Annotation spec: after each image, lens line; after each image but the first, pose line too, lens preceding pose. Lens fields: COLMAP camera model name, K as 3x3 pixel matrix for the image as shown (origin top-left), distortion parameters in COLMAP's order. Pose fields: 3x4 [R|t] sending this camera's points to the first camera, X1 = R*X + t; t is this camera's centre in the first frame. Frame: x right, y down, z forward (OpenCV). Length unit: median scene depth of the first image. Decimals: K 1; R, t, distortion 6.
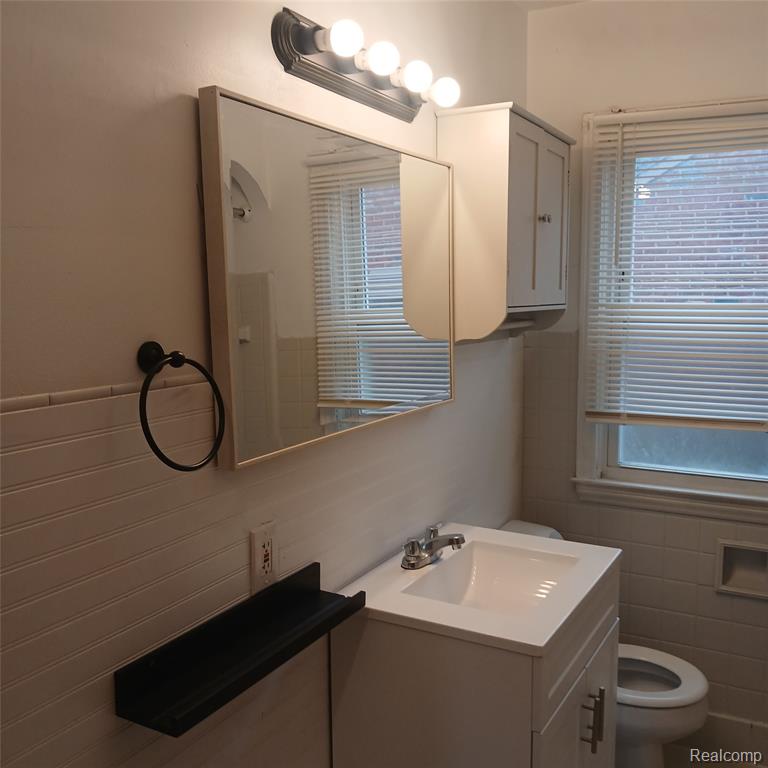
lens RADIAL K [[795.8, 0, 370.1], [0, 795.8, 381.0], [0, 0, 1]] dist [0.090605, -0.199406]
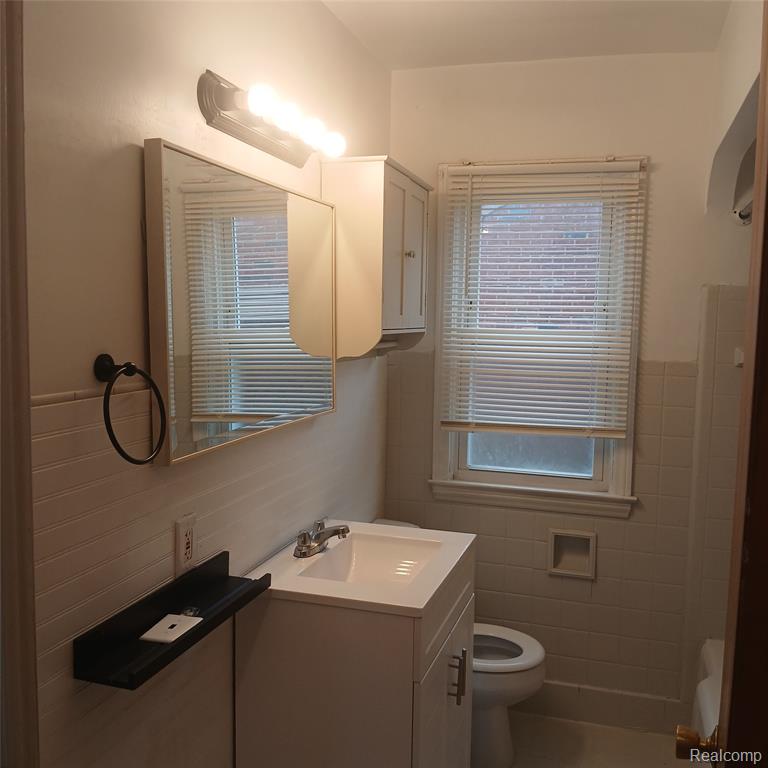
lens RADIAL K [[781.8, 0, 372.4], [0, 781.8, 383.5], [0, 0, 1]] dist [0.174079, -0.417501]
pose [[0.979970, 0.002786, 0.199124, -0.058236], [0.001685, 0.999750, -0.022278, 0.009554], [-0.199136, 0.022167, 0.979721, -0.097776]]
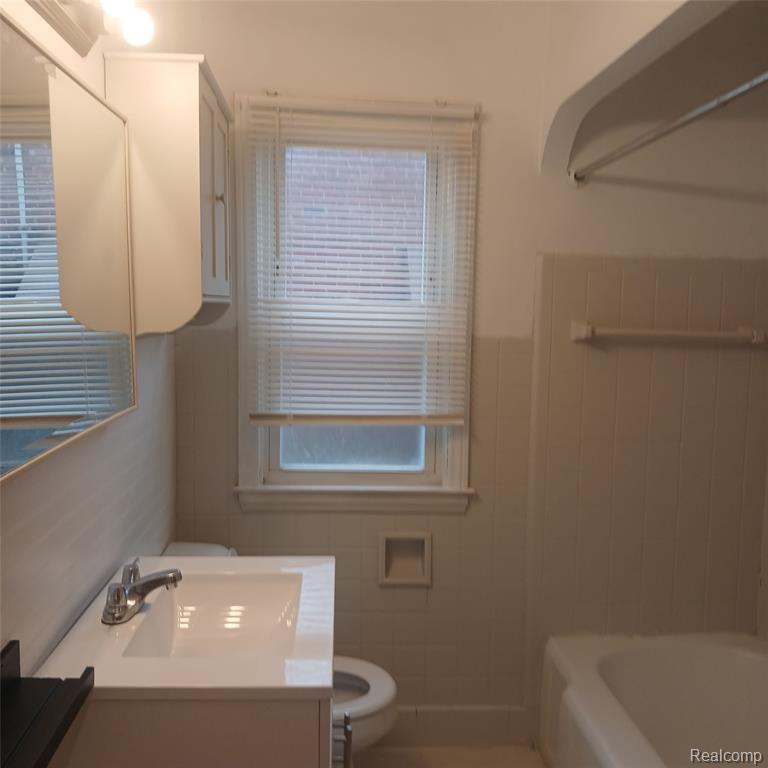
lens RADIAL K [[807.7, 0, 384.0], [0, 807.7, 384.0], [0, 0, 1]] dist [0.103196, -0.256754]
pose [[0.842256, -0.030407, 0.538219, -0.115826], [0.032345, 0.999460, 0.005849, 0.002906], [-0.538106, 0.012482, 0.842785, 0.138764]]
